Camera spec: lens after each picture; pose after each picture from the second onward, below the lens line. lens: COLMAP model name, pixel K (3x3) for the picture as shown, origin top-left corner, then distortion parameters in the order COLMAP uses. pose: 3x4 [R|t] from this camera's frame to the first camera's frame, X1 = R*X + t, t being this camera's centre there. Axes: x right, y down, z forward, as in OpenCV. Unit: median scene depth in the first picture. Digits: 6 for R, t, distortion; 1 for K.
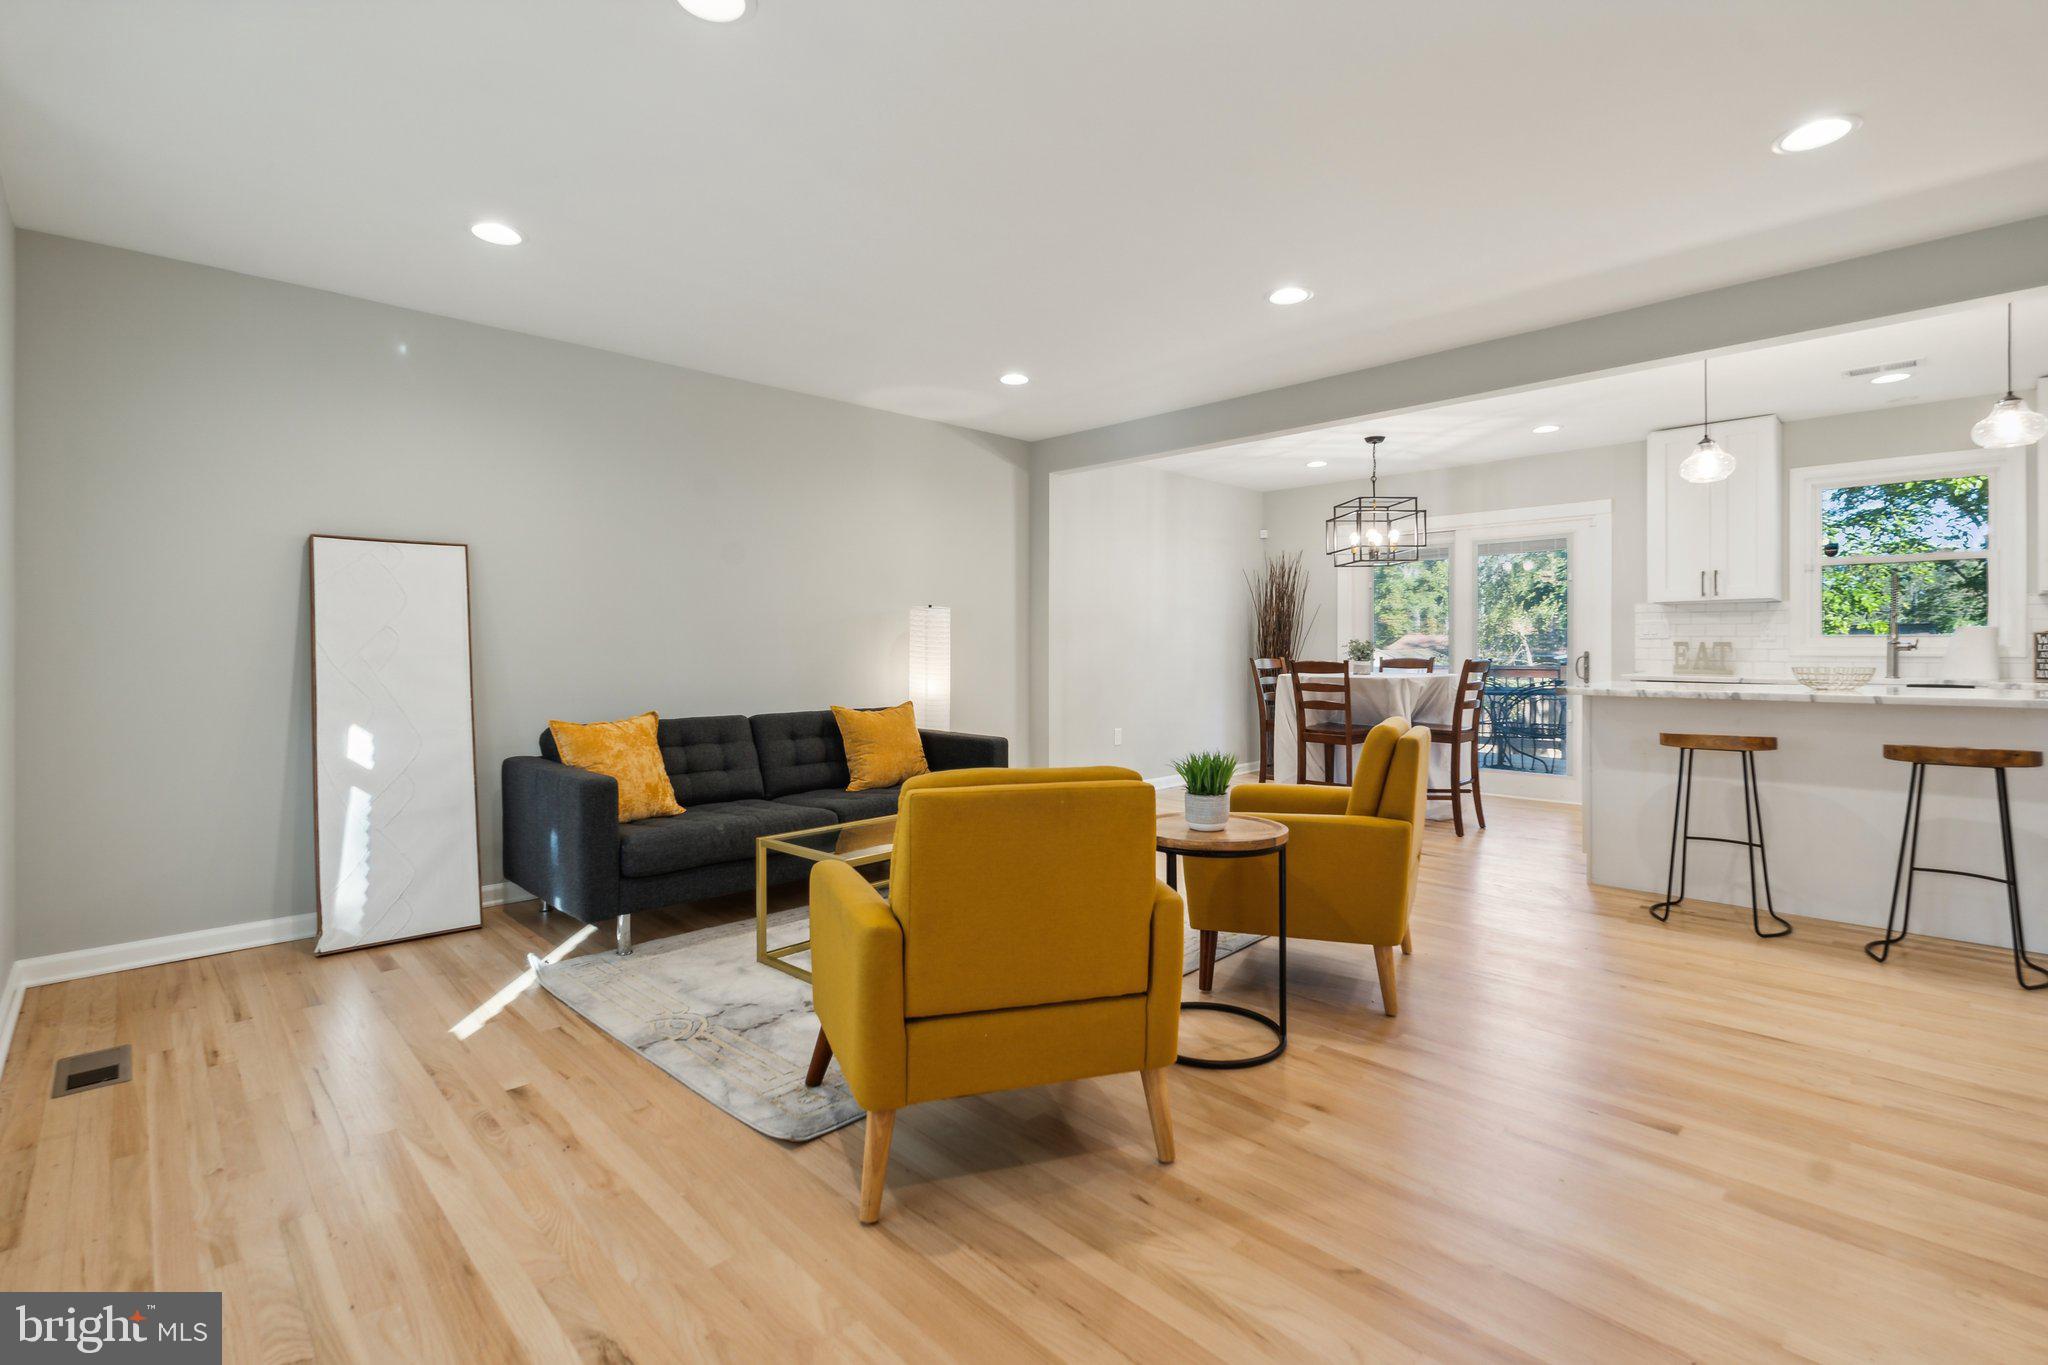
lens RADIAL K [[931.1, 0, 1025.3], [0, 931.1, 646.9], [0, 0, 1]] dist [0.000520, 0.000189]
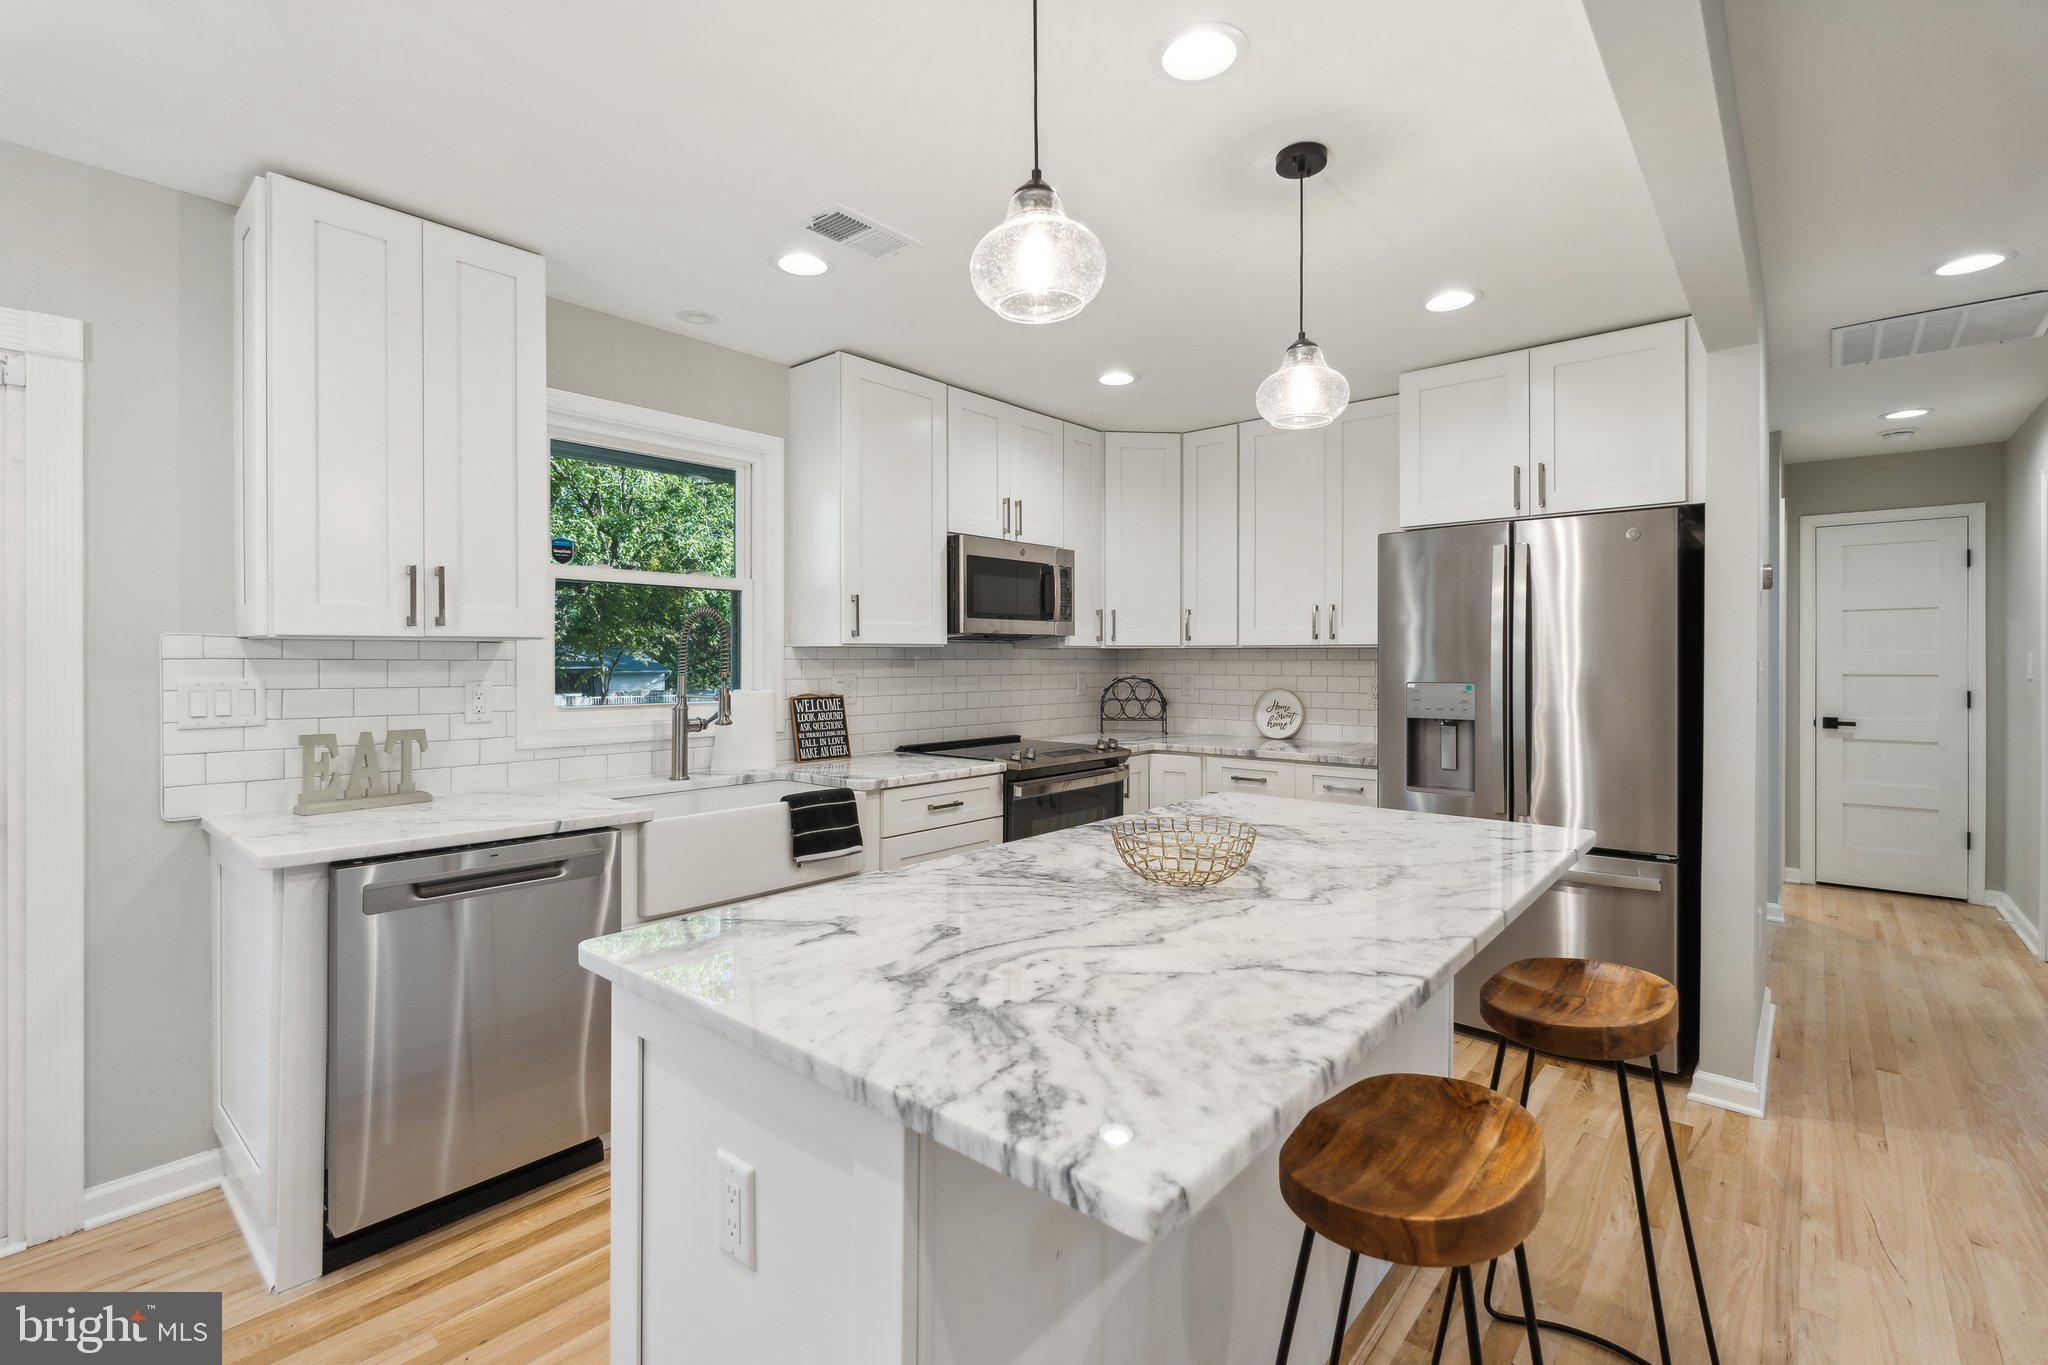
lens RADIAL K [[914.9, 0, 1010.2], [0, 914.9, 657.8], [0, 0, 1]] dist [-0.002825, 0.000133]
pose [[-0.073403, -0.000078, 0.997302, 0.317482], [-0.001905, 0.999998, -0.000062, -0.042766], [-0.997301, -0.001905, -0.073403, 0.801816]]
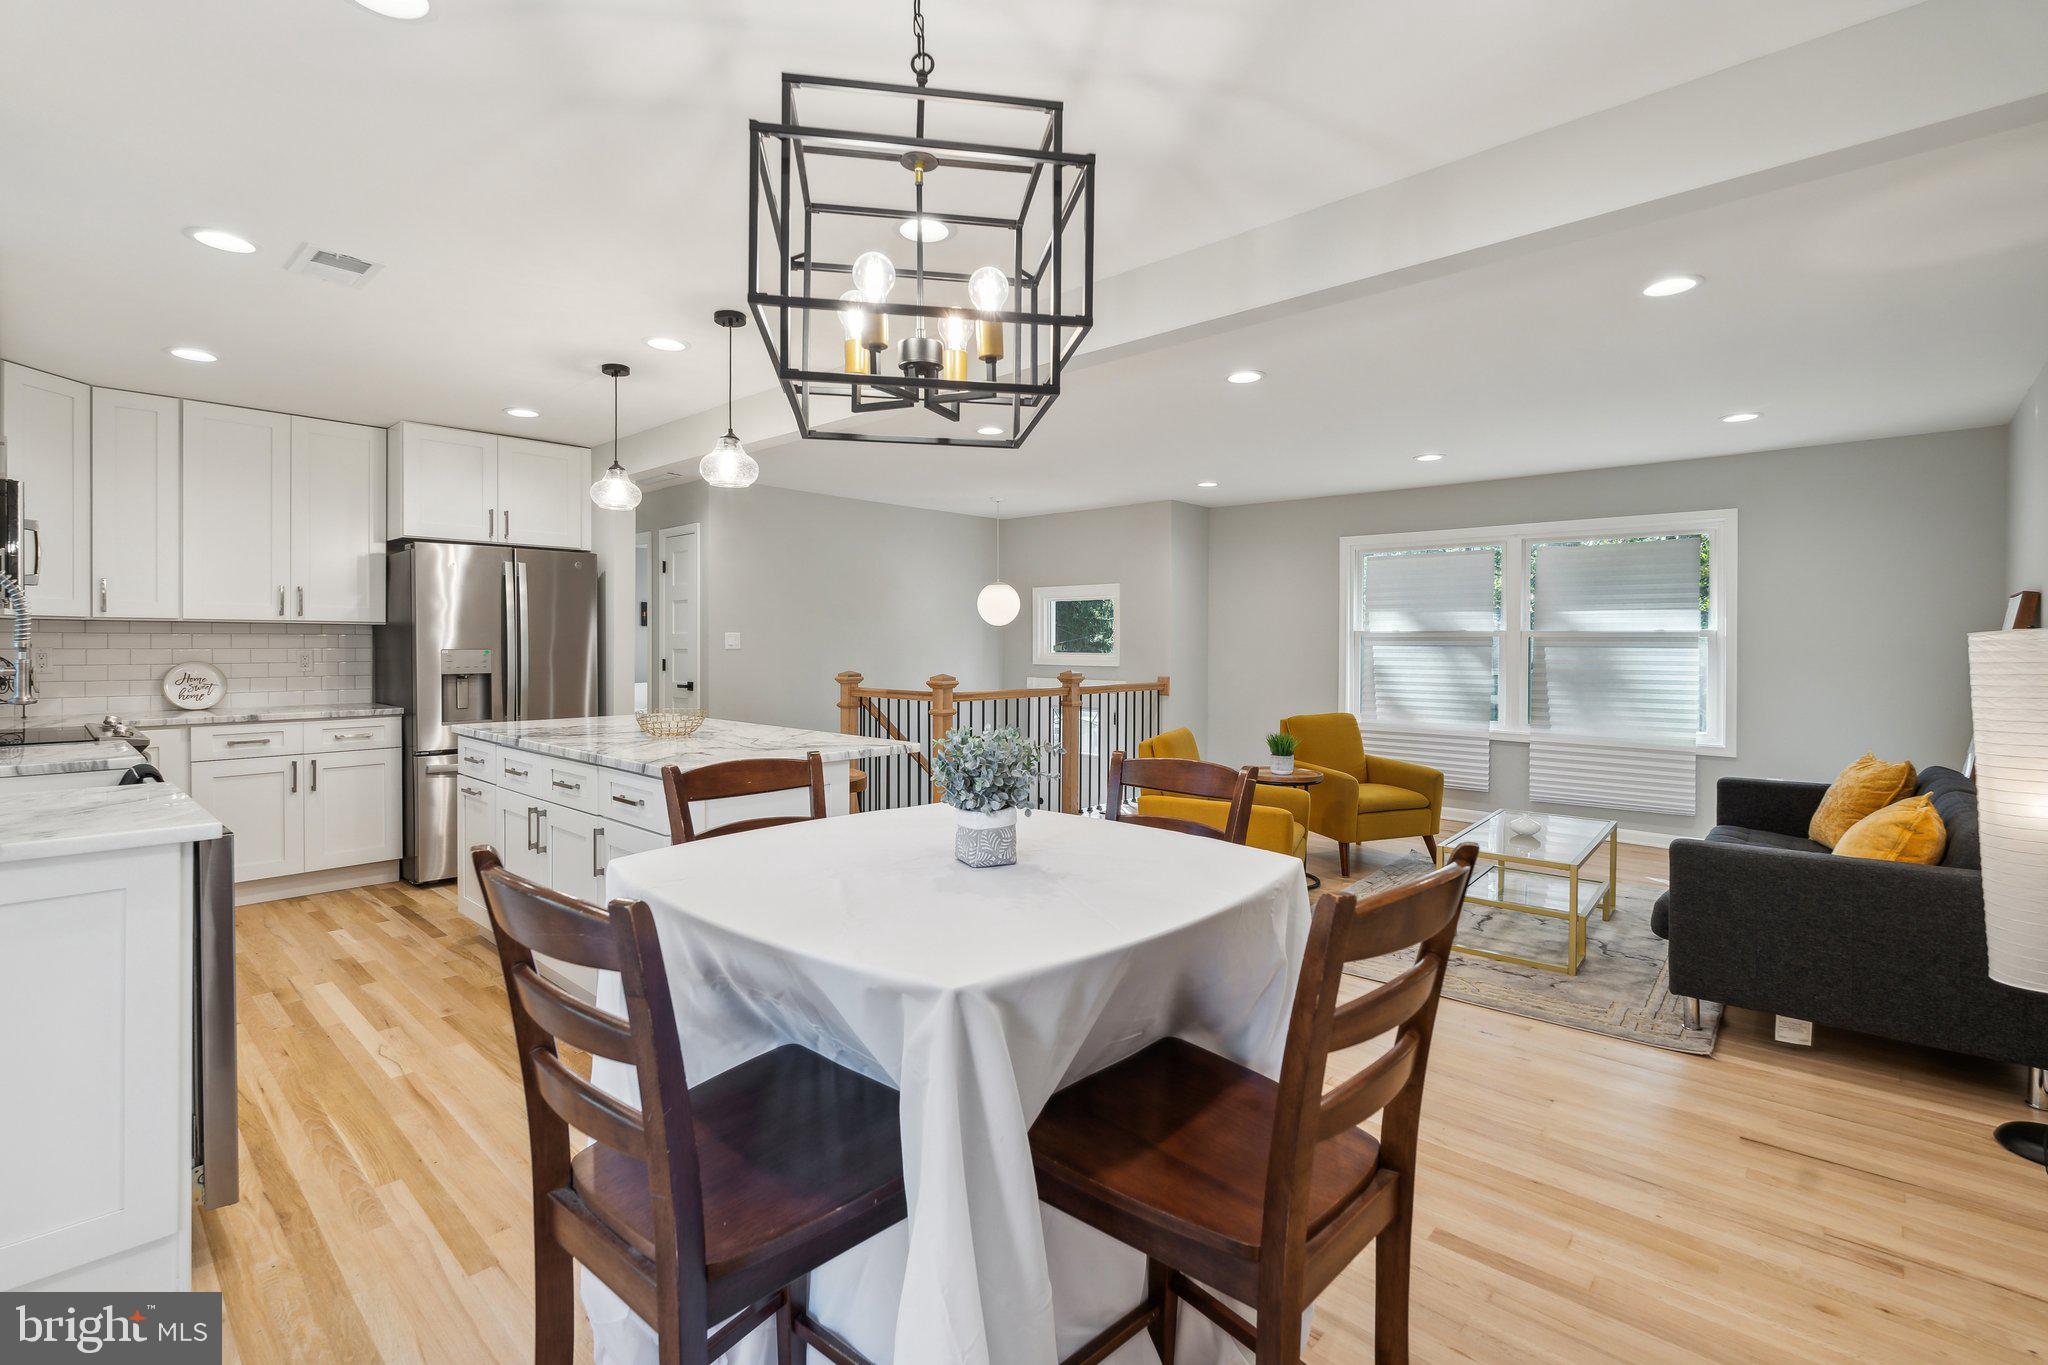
lens RADIAL K [[915.1, 0, 1019.1], [0, 915.1, 663.5], [0, 0, 1]] dist [-0.003894, -0.000043]
pose [[-0.998868, -0.003061, -0.047472, 0.404684], [-0.004082, 0.999762, 0.021432, -0.034195], [0.047395, 0.021601, -0.998643, 1.393922]]
